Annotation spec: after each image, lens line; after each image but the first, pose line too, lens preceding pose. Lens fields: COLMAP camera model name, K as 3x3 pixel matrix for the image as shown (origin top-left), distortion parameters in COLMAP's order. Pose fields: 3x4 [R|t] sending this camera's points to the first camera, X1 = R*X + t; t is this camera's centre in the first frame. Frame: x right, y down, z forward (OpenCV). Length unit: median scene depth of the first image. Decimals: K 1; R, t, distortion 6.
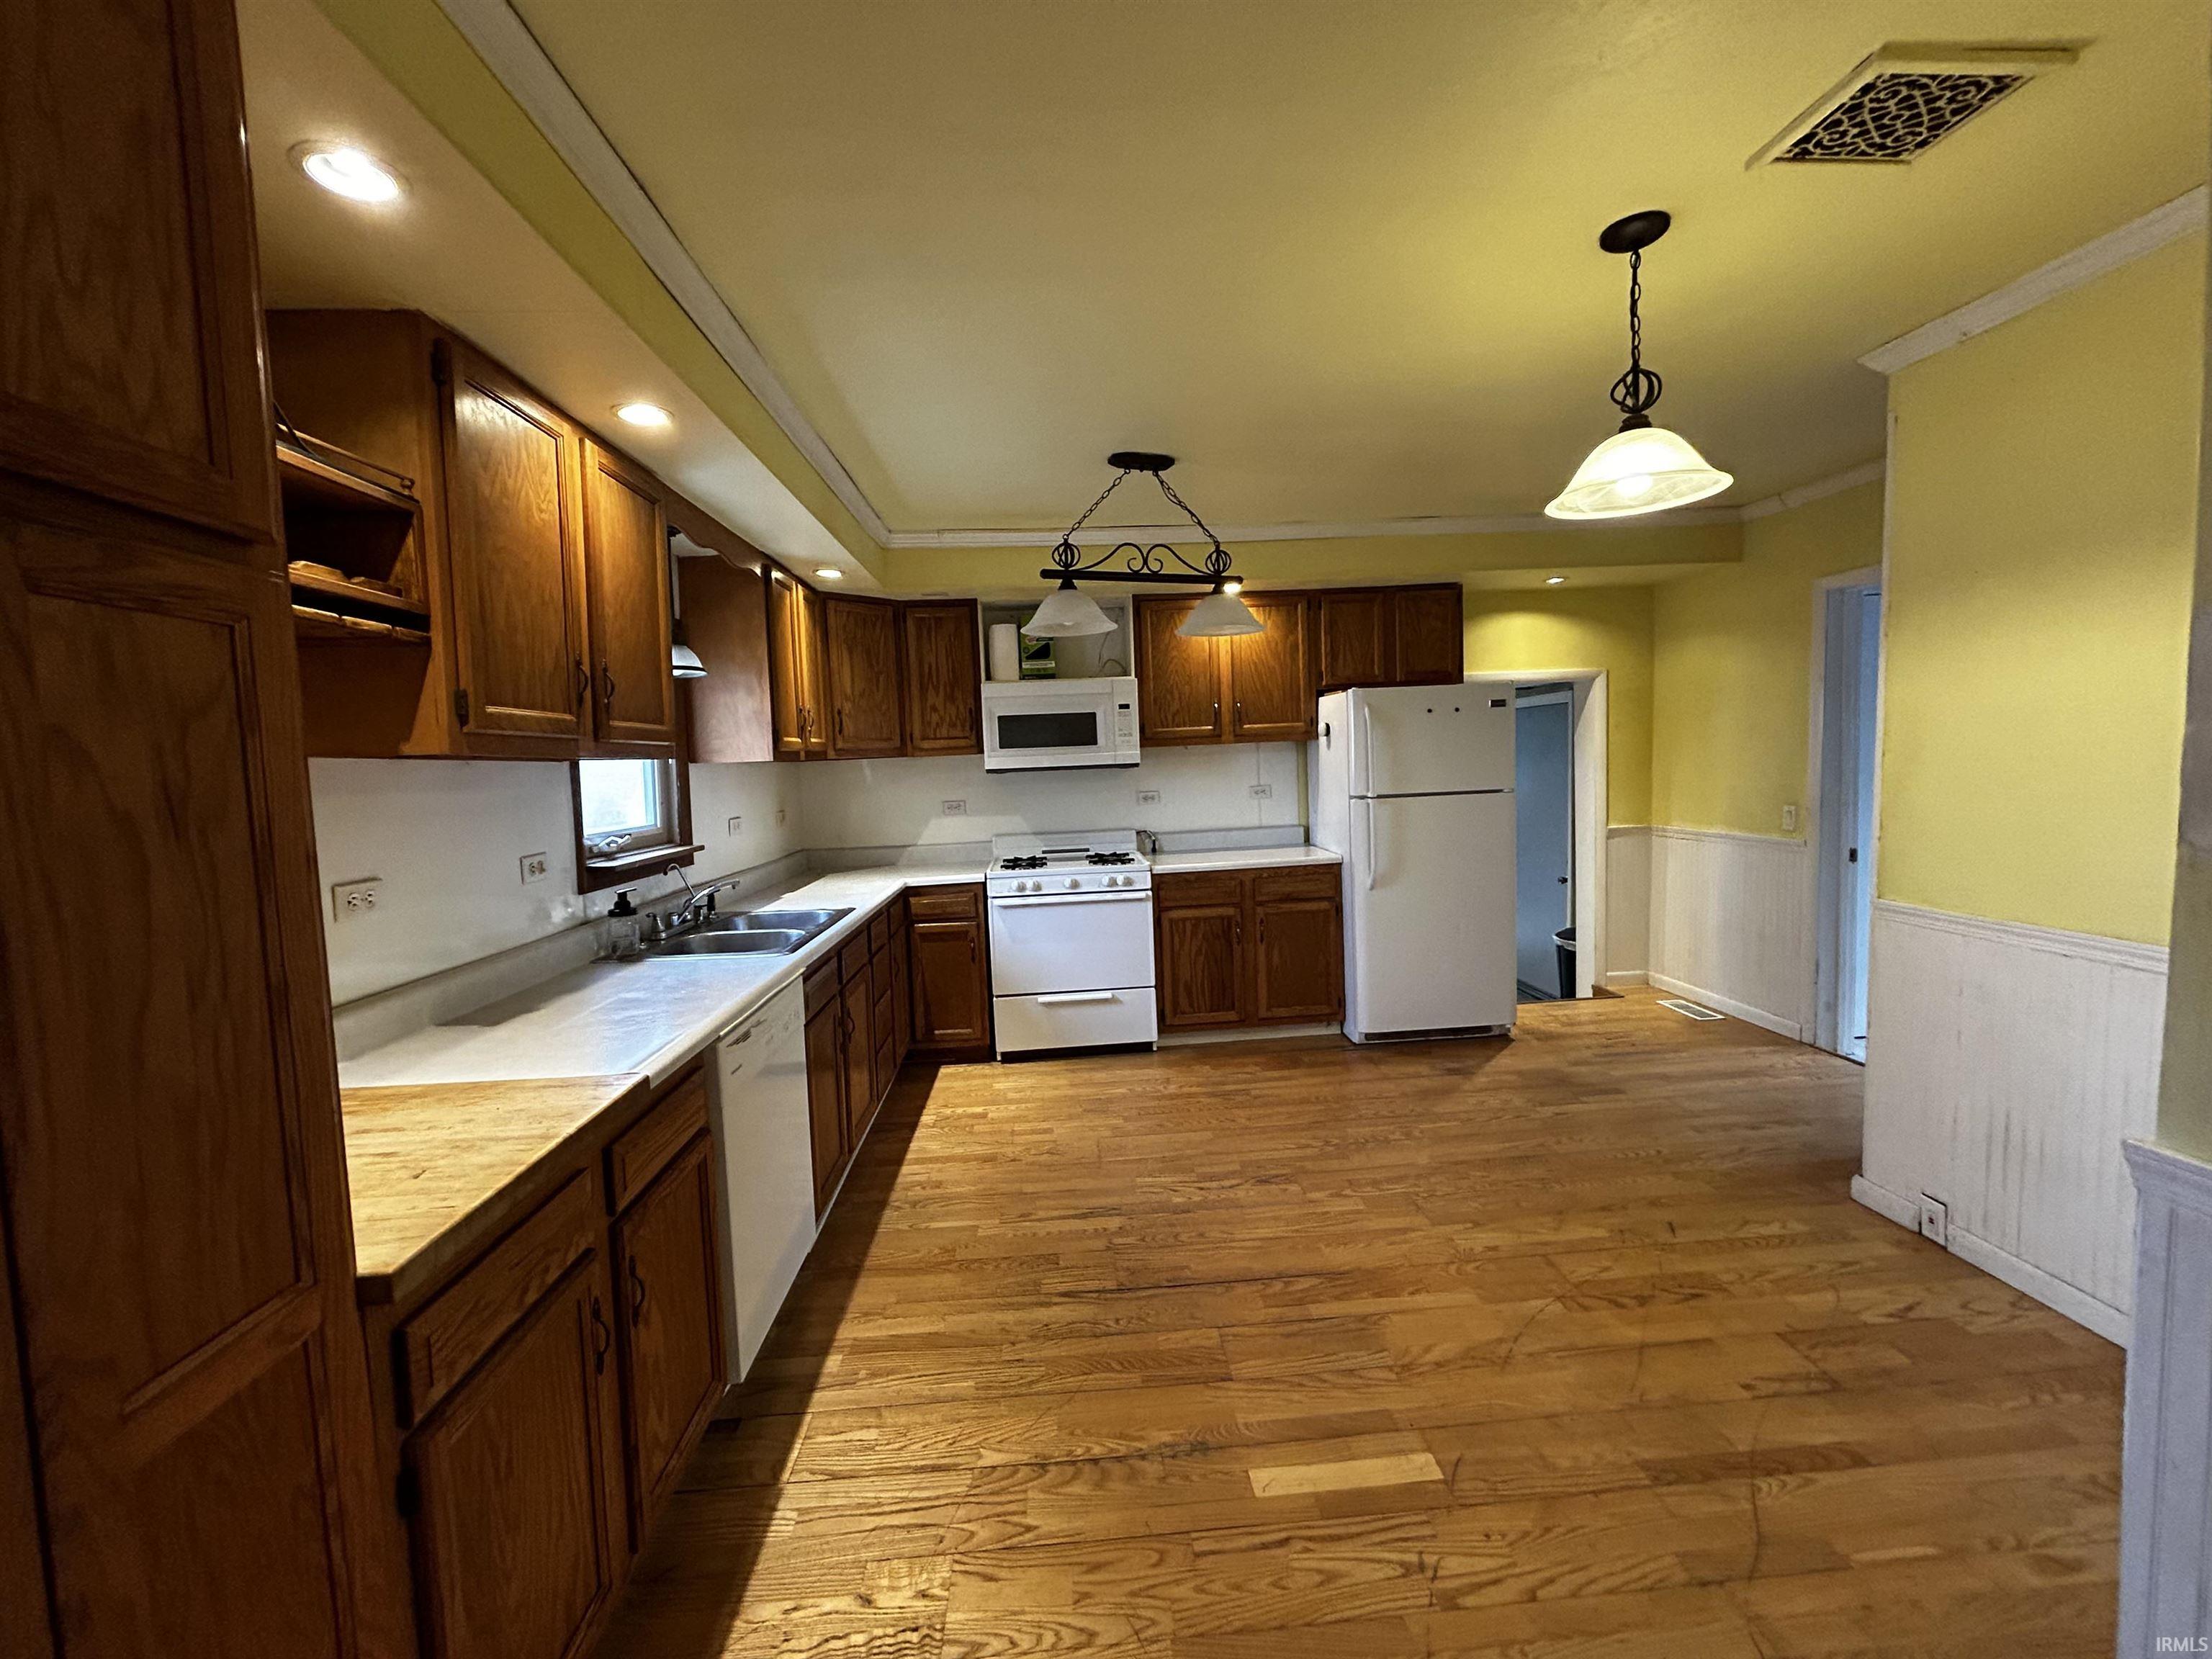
lens RADIAL K [[885.6, 0, 1106.9], [0, 885.6, 826.1], [0, 0, 1]] dist [0.001871, 0.000021]
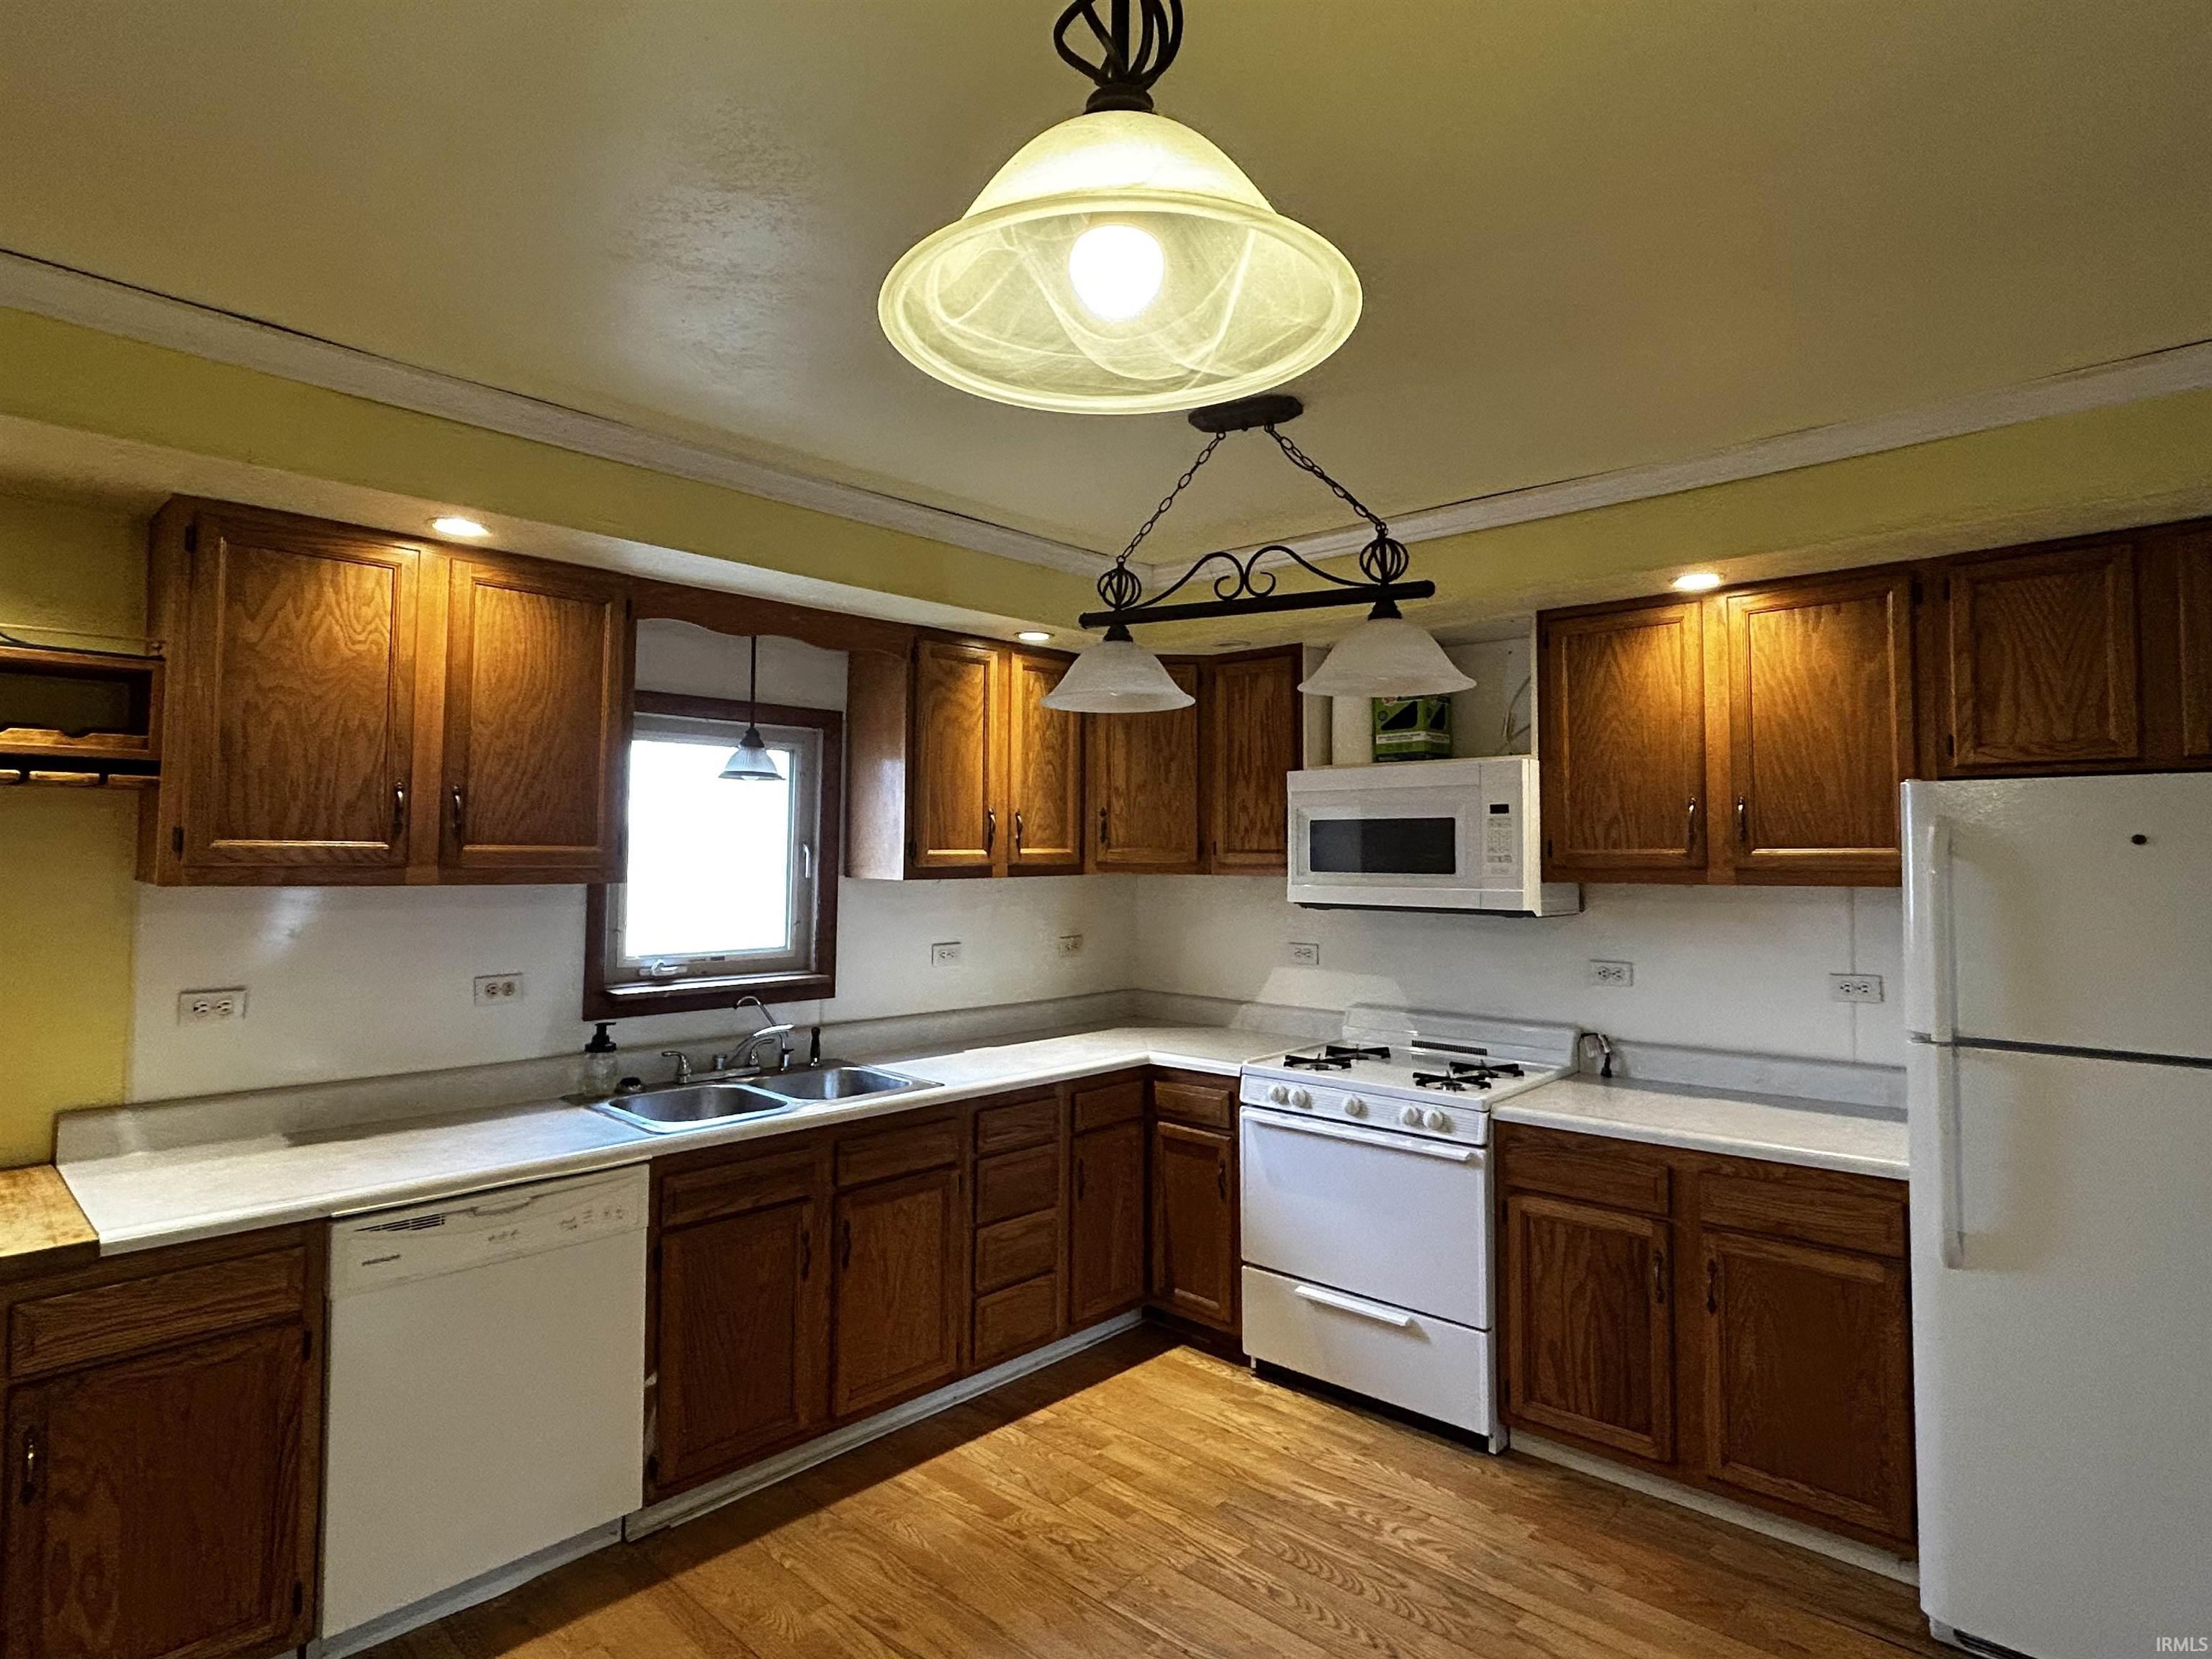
lens RADIAL K [[1190.3, 0, 1104.2], [0, 1190.3, 817.1], [0, 0, 1]] dist [-0.000892, -0.004210]
pose [[0.688407, 0.022956, -0.724962, 0.414169], [-0.087184, 0.994871, -0.051284, -0.072285], [0.720066, 0.098509, 0.686877, 0.311438]]
